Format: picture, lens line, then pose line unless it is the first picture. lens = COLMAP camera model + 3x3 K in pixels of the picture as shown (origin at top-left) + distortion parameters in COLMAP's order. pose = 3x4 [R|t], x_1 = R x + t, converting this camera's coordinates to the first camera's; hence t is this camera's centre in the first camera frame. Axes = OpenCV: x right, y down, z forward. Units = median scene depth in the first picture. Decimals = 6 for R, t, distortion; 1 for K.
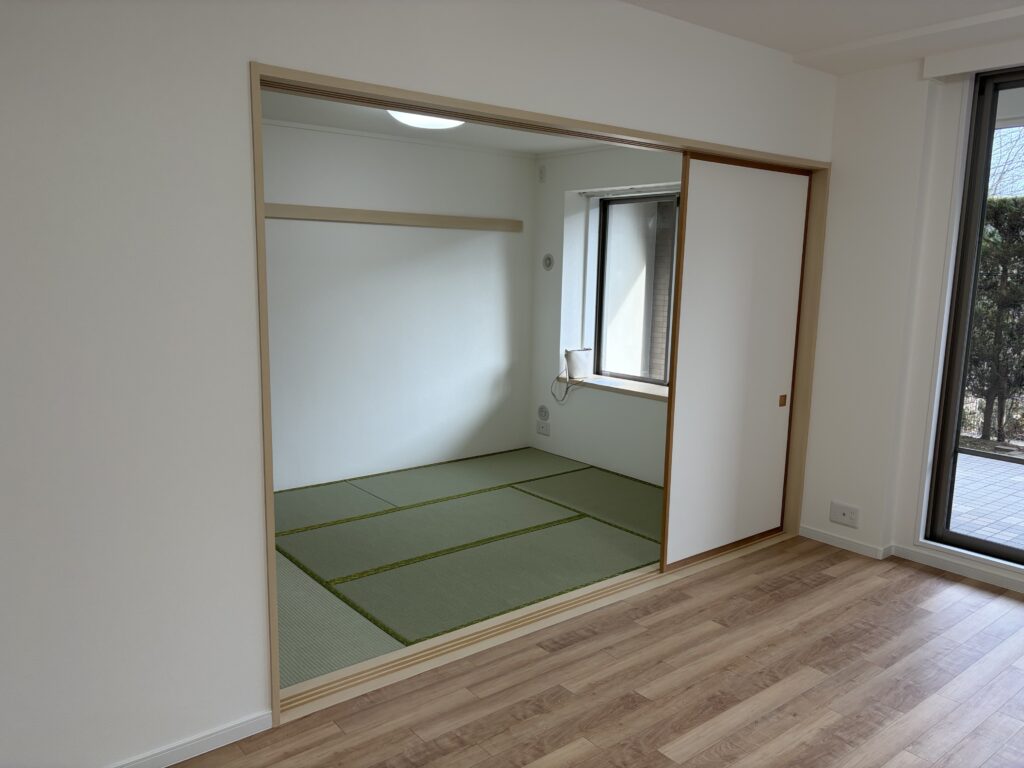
lens RADIAL K [[785.6, 0, 516.9], [0, 785.6, 400.0], [0, 0, 1]] dist [0.037449, -0.002290]
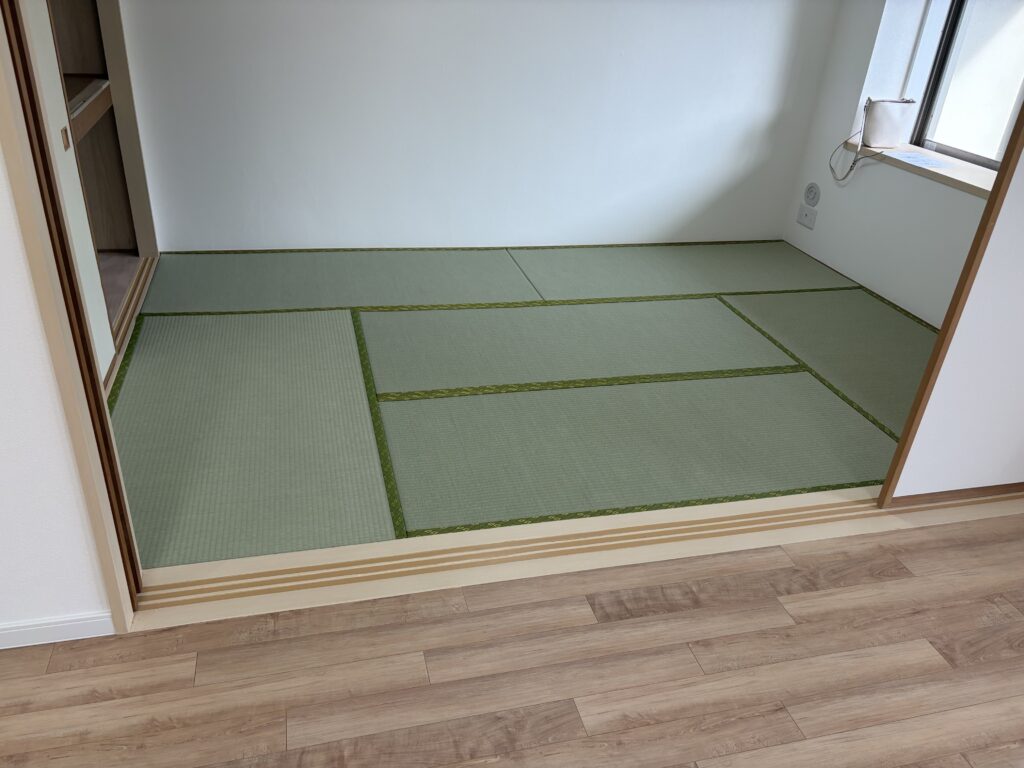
lens RADIAL K [[785.6, 0, 516.9], [0, 785.6, 400.0], [0, 0, 1]] dist [0.037449, -0.002290]
pose [[0.913107, 0.235768, -0.332640, 0.128936], [-0.121329, 0.936018, 0.330378, -0.022940], [0.389249, -0.261311, 0.883290, 0.440004]]
